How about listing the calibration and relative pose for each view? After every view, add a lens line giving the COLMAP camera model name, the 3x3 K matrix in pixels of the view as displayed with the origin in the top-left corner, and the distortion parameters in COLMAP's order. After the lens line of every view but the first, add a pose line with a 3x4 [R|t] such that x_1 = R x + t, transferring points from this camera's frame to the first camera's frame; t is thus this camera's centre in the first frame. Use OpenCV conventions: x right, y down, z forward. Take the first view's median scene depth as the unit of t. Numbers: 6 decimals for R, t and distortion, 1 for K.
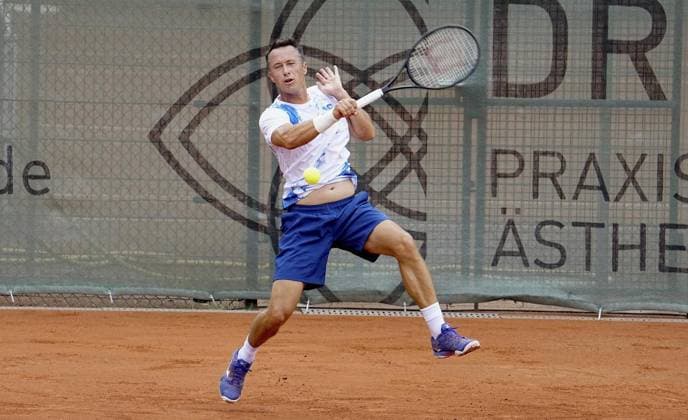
lens RADIAL K [[272.8, 0, 344.0], [0, 272.8, 245.2], [0, 0, 1]] dist [-0.001932, -0.000211]
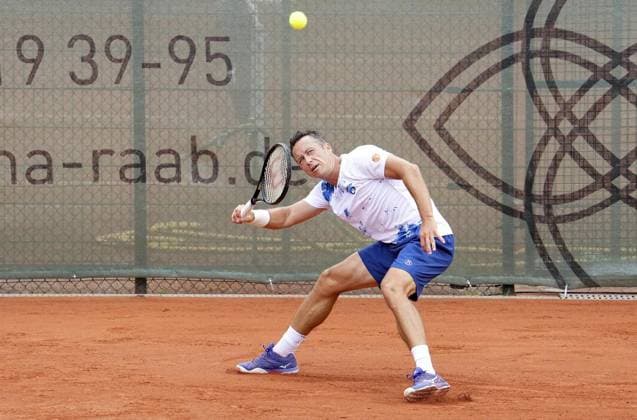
lens RADIAL K [[269.8, 0, 318.4], [0, 269.8, 228.2], [0, 0, 1]] dist [0.001181, 0.000071]
pose [[0.999773, -0.014095, -0.015987, -1.019157], [0.014186, 0.999884, 0.005606, -0.024888], [0.015906, -0.005832, 0.999856, -0.002358]]
